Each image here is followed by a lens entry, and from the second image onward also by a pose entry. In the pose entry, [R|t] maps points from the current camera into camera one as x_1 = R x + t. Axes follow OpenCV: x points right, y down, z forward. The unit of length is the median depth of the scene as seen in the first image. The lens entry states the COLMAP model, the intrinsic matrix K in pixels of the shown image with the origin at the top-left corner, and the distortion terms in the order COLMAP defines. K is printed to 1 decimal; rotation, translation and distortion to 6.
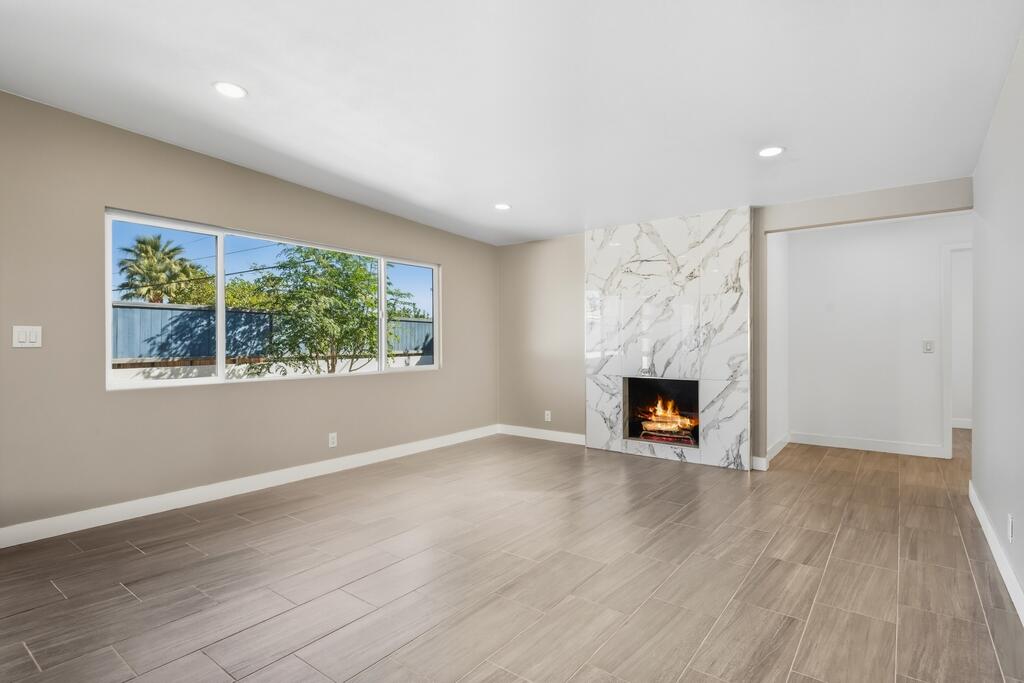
lens RADIAL K [[503.3, 0, 512.0], [0, 503.3, 341.5], [0, 0, 1]] dist [0.000620, -0.000071]
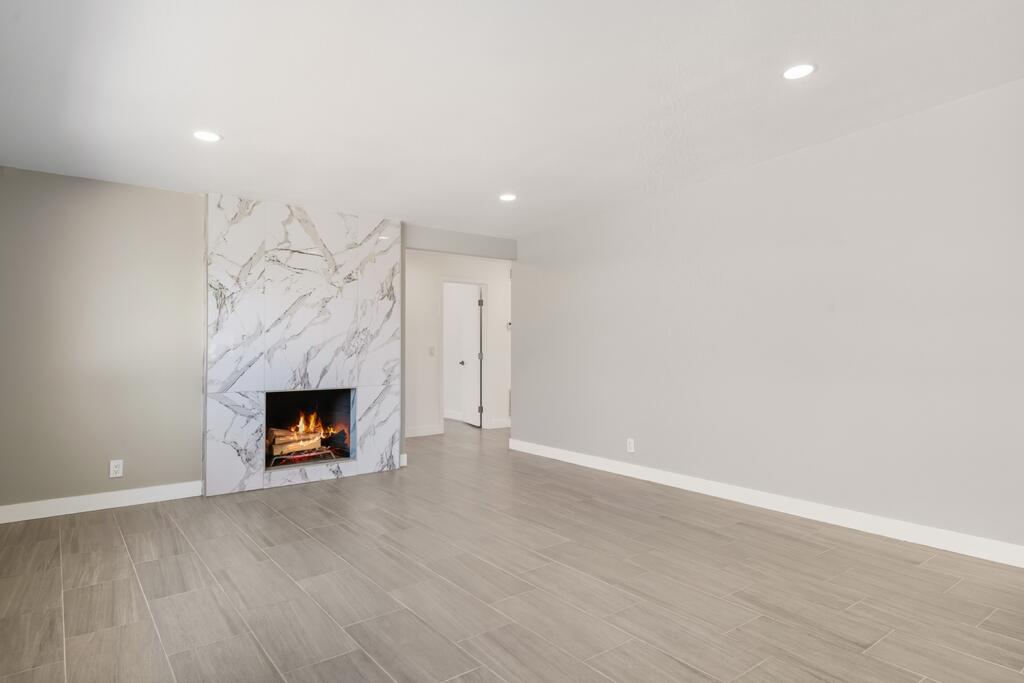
lens RADIAL K [[574.8, 0, 512.0], [0, 574.8, 341.5], [0, 0, 1]] dist [0.029303, -0.000516]
pose [[0.265472, 0.008825, 0.964078, -0.583859], [0.001487, 0.999953, -0.009563, -0.000171], [-0.964117, 0.003972, 0.265446, 0.405184]]
